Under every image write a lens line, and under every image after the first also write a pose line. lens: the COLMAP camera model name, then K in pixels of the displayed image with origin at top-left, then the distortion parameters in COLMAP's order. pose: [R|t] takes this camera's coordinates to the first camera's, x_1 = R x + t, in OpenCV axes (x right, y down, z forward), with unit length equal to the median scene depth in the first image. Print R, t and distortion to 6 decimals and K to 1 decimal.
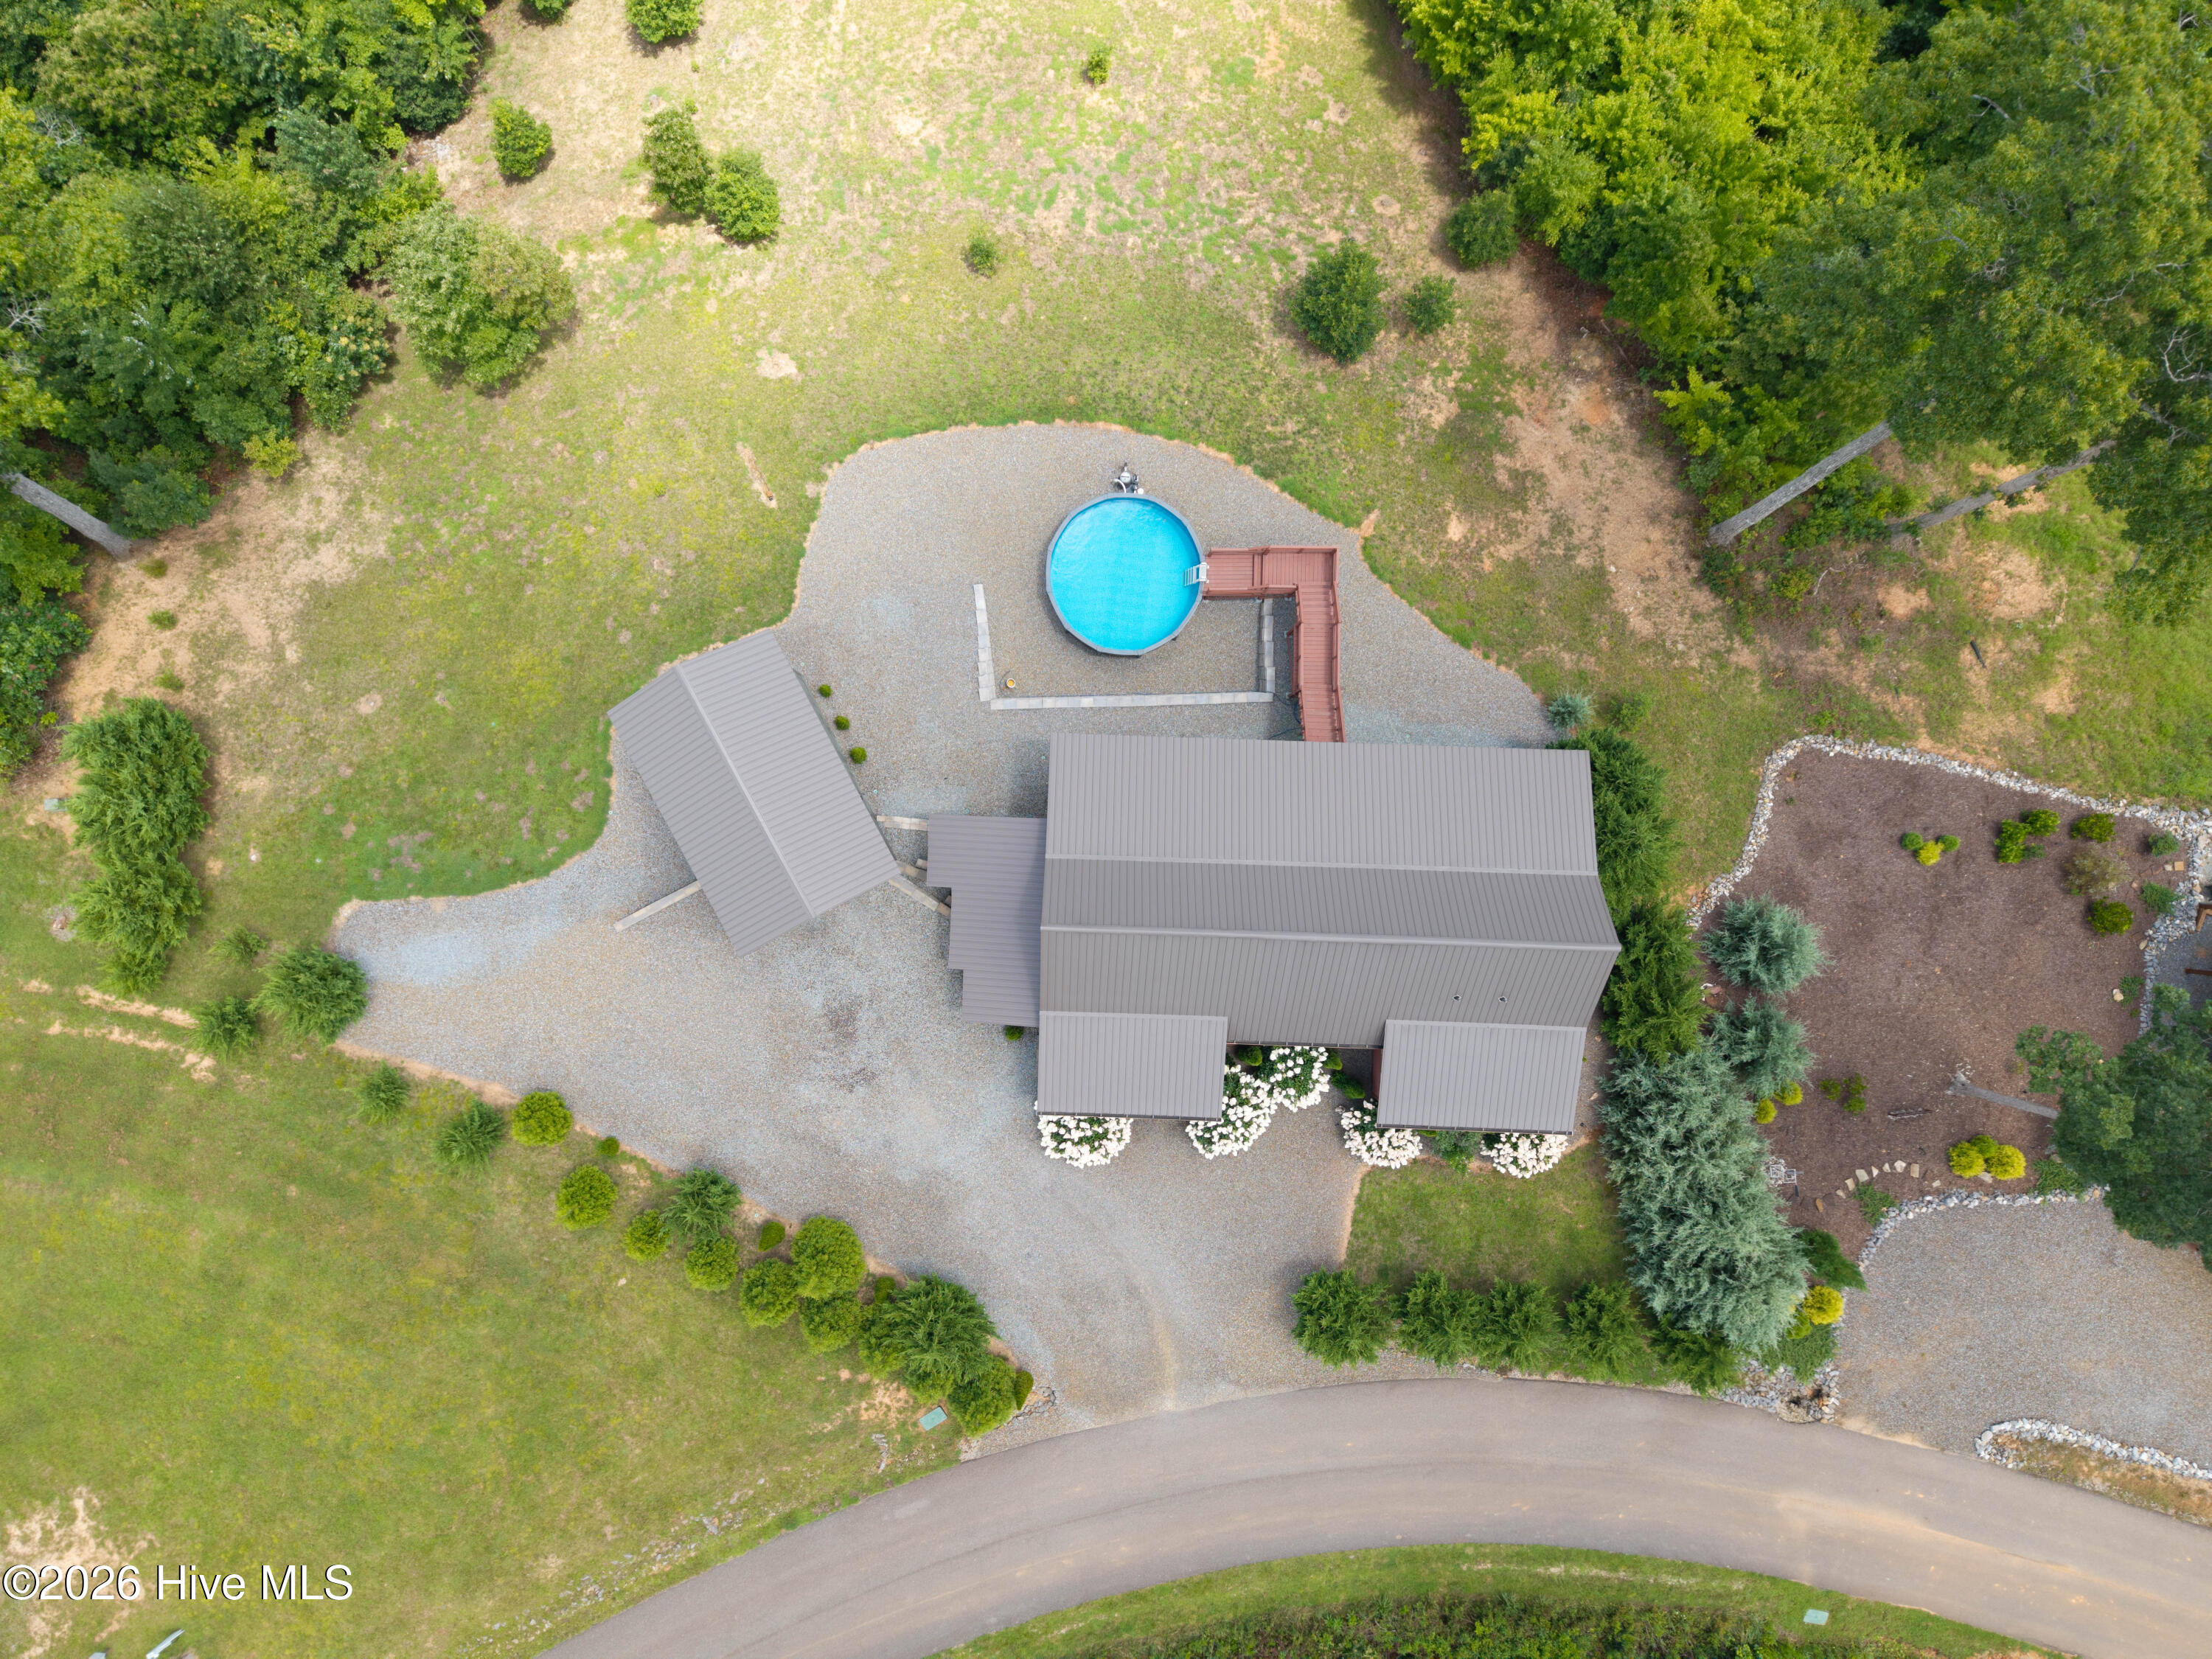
lens RADIAL K [[1477.4, 0, 1106.0], [0, 1477.4, 829.5], [0, 0, 1]] dist [-0.003969, -0.003618]
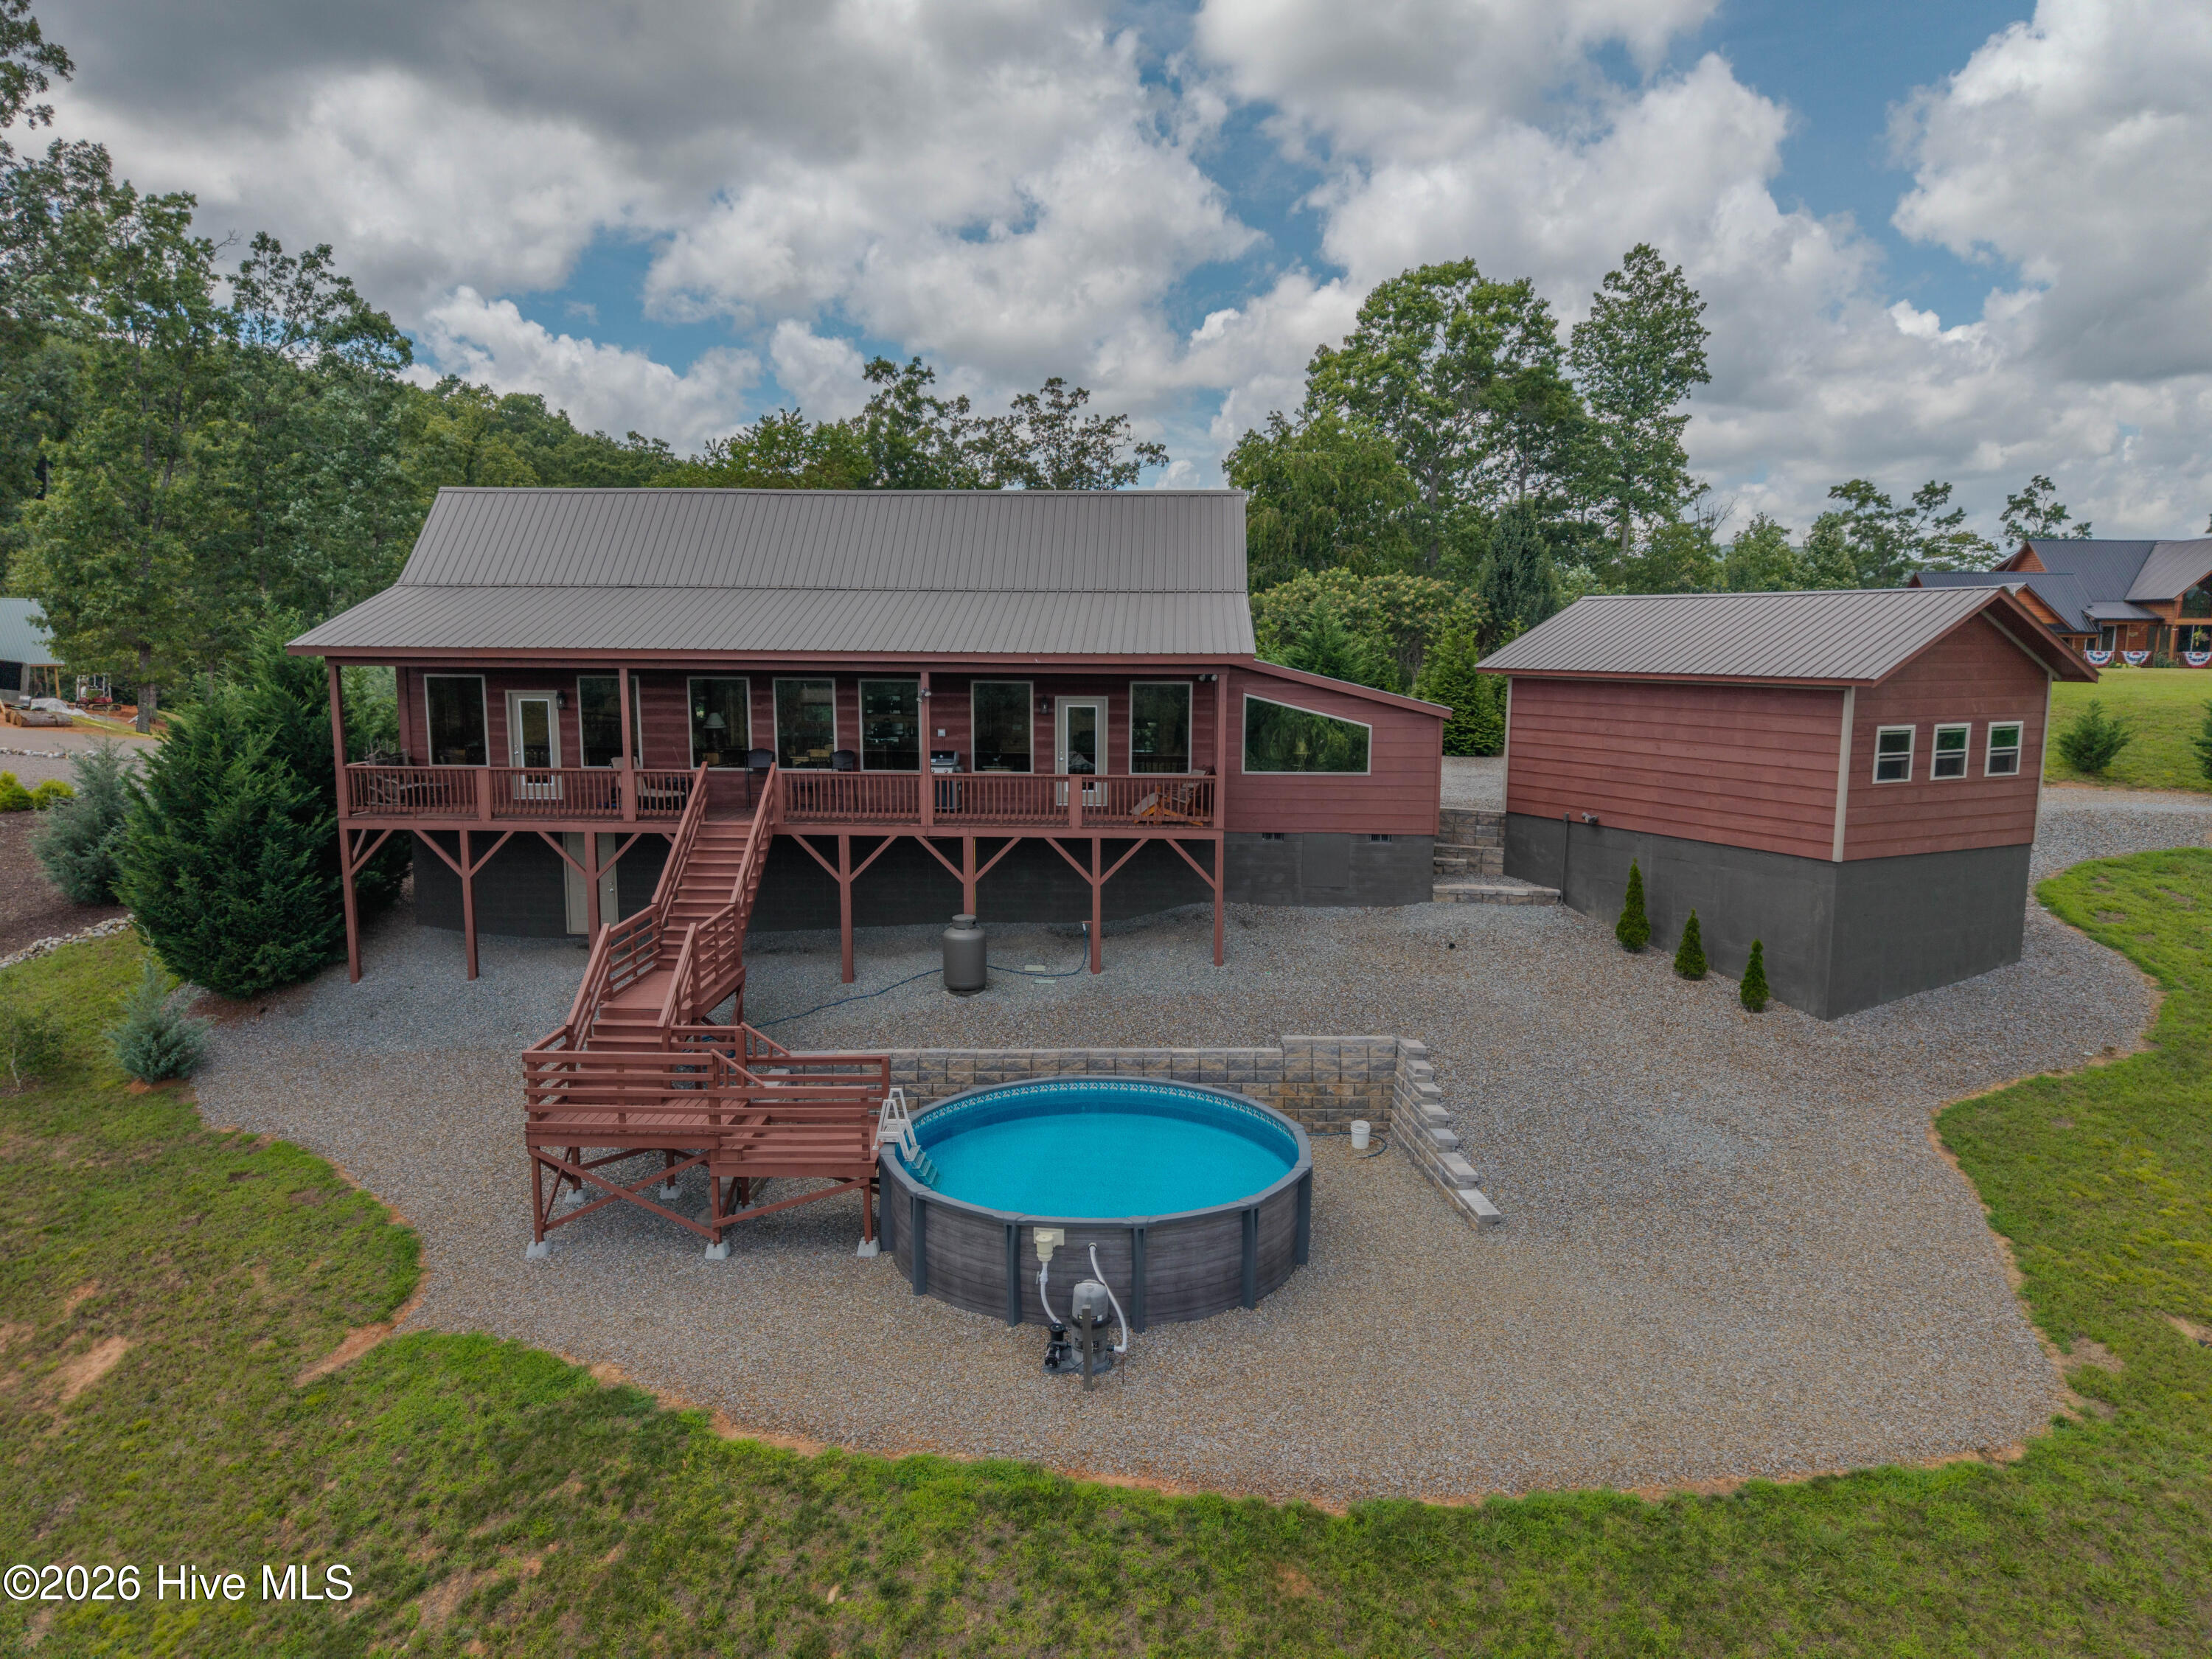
lens RADIAL K [[1497.5, 0, 1106.0], [0, 1497.5, 829.5], [0, 0, 1]] dist [-0.014818, 0.006893]
pose [[-0.999527, -0.028578, 0.011369, 0.009436], [0.015489, -0.148374, 0.988810, -0.550898], [-0.026571, 0.988518, 0.148747, 0.886838]]
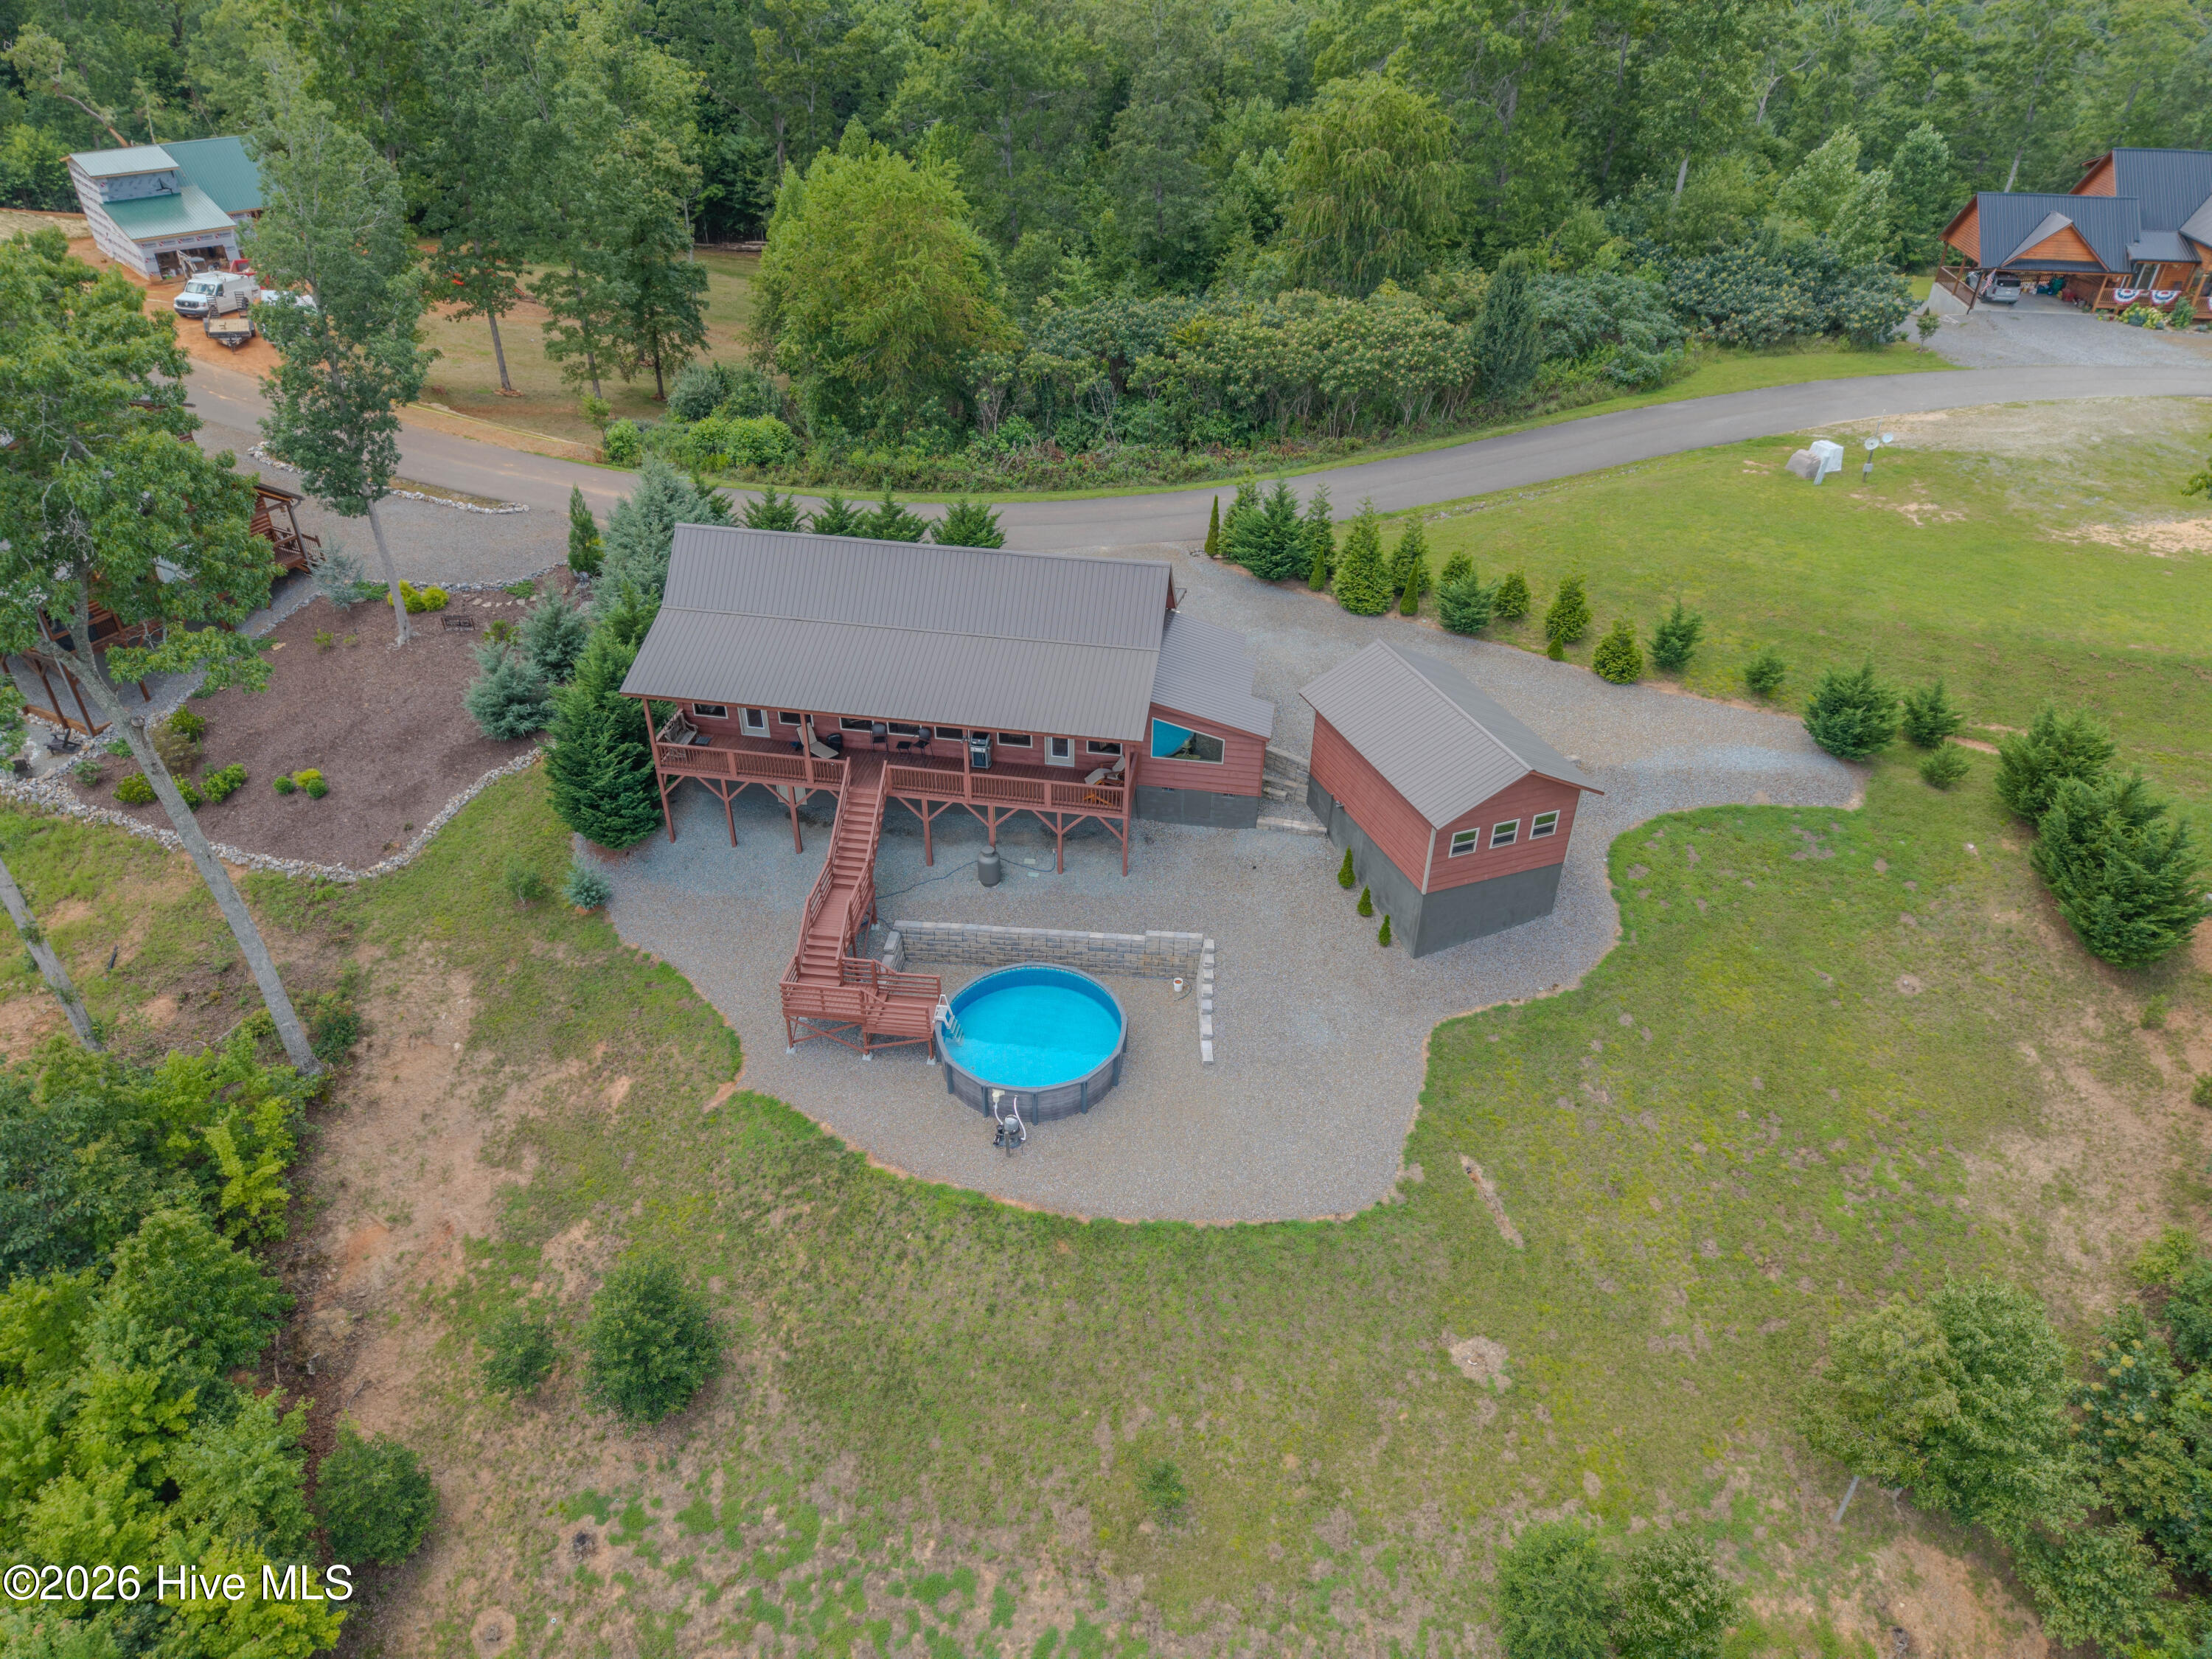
lens RADIAL K [[1477.4, 0, 1106.0], [0, 1477.4, 829.5], [0, 0, 1]] dist [-0.003969, -0.003618]
pose [[-0.992032, -0.093432, 0.084514, -0.091551], [0.122683, -0.563864, 0.816704, -0.810948], [-0.028652, 0.820566, 0.570834, 0.439191]]
